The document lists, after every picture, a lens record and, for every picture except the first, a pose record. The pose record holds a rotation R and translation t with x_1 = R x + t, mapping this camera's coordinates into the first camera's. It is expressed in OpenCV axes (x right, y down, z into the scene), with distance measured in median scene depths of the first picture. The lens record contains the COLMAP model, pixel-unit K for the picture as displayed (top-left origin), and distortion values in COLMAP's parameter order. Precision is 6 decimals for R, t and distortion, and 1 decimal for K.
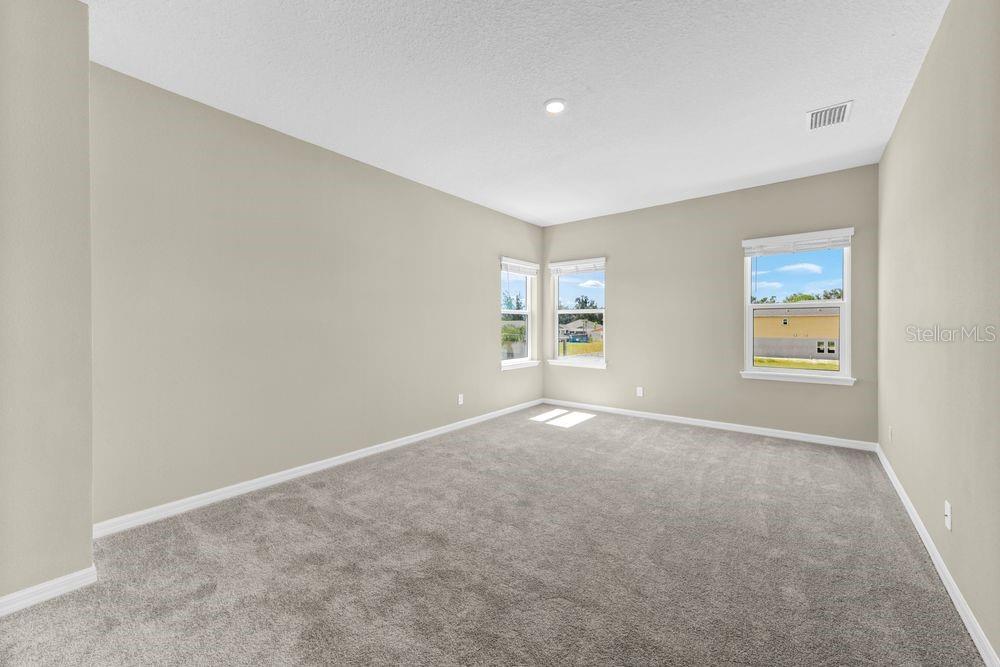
lens RADIAL K [[395.0, 0, 502.4], [0, 395.0, 328.1], [0, 0, 1]] dist [0.001612, 0.000208]
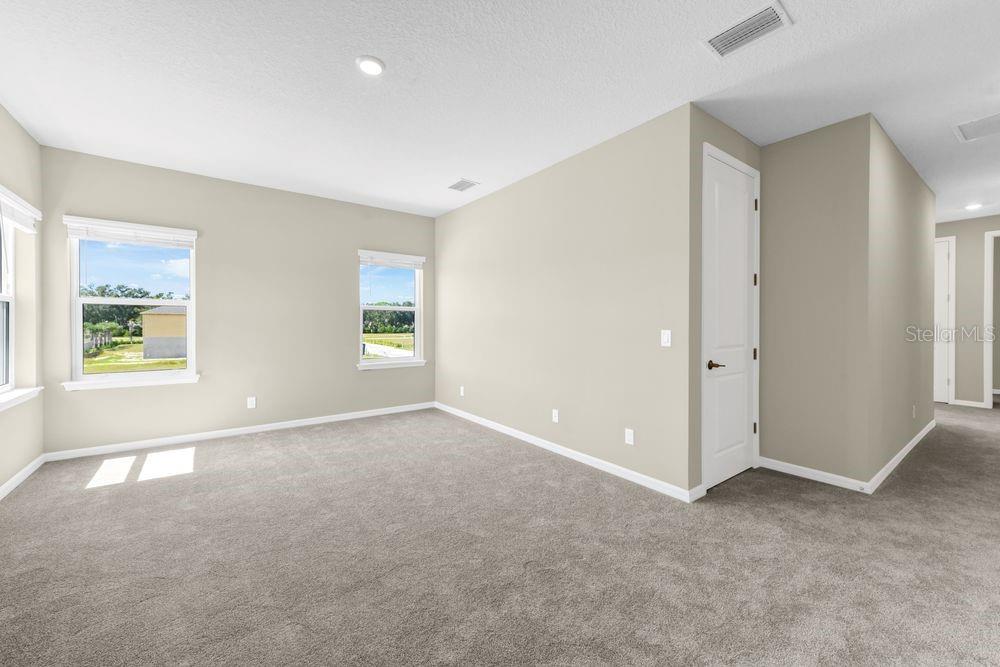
lens RADIAL K [[395.0, 0, 502.4], [0, 395.0, 328.1], [0, 0, 1]] dist [0.001612, 0.000208]
pose [[0.227496, -0.007649, 0.973749, -0.340247], [0.003323, 0.999969, 0.007079, -0.001265], [-0.973773, 0.001626, 0.227514, 0.284979]]
